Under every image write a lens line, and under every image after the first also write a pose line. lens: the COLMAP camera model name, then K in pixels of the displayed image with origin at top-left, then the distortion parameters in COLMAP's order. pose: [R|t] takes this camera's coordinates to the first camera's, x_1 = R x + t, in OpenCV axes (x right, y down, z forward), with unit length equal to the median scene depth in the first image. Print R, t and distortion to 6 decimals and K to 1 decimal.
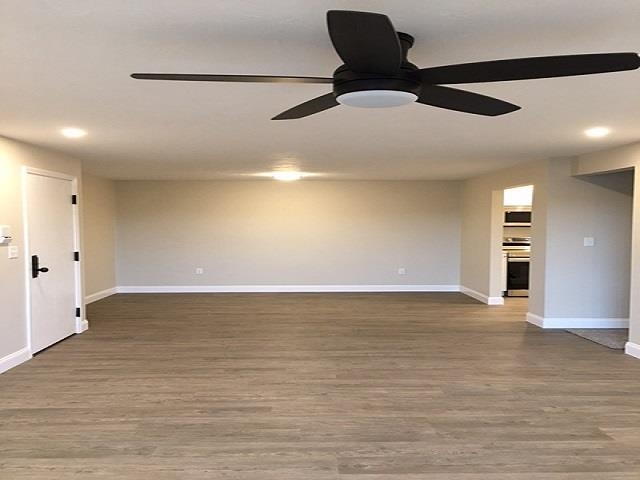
lens RADIAL K [[729.5, 0, 318.4], [0, 729.5, 228.0], [0, 0, 1]] dist [0.022870, 0.000000]
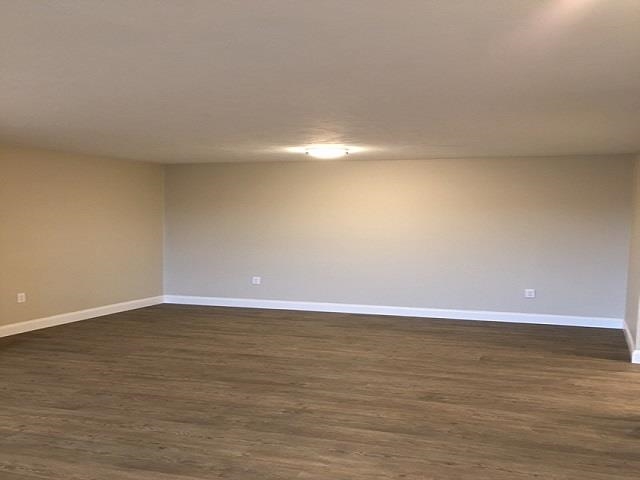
lens RADIAL K [[729.5, 0, 316.1], [0, 729.5, 239.4], [0, 0, 1]] dist [0.022870, 0.000000]
pose [[0.929111, 0.020214, -0.369249, 0.367180], [-0.009239, 0.999462, 0.031467, -0.018486], [0.369687, -0.025825, 0.928797, 0.624315]]
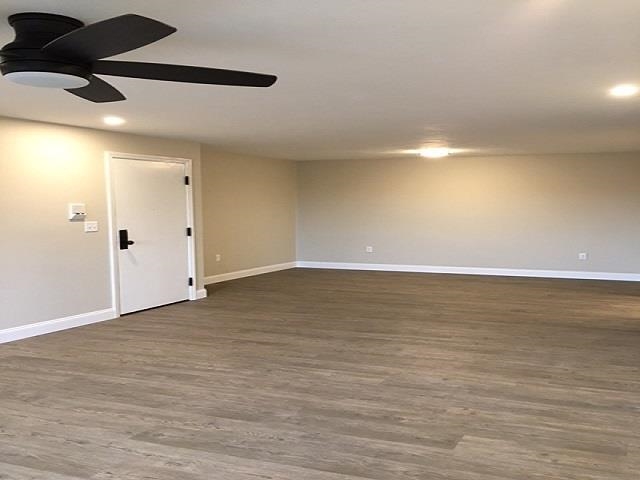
lens RADIAL K [[729.5, 0, 316.7], [0, 729.5, 252.3], [0, 0, 1]] dist [0.022870, 0.000000]
pose [[0.904042, 0.030461, -0.426358, 0.414975], [-0.004053, 0.998024, 0.062710, -0.000414], [0.427425, -0.054964, 0.902378, 0.101783]]
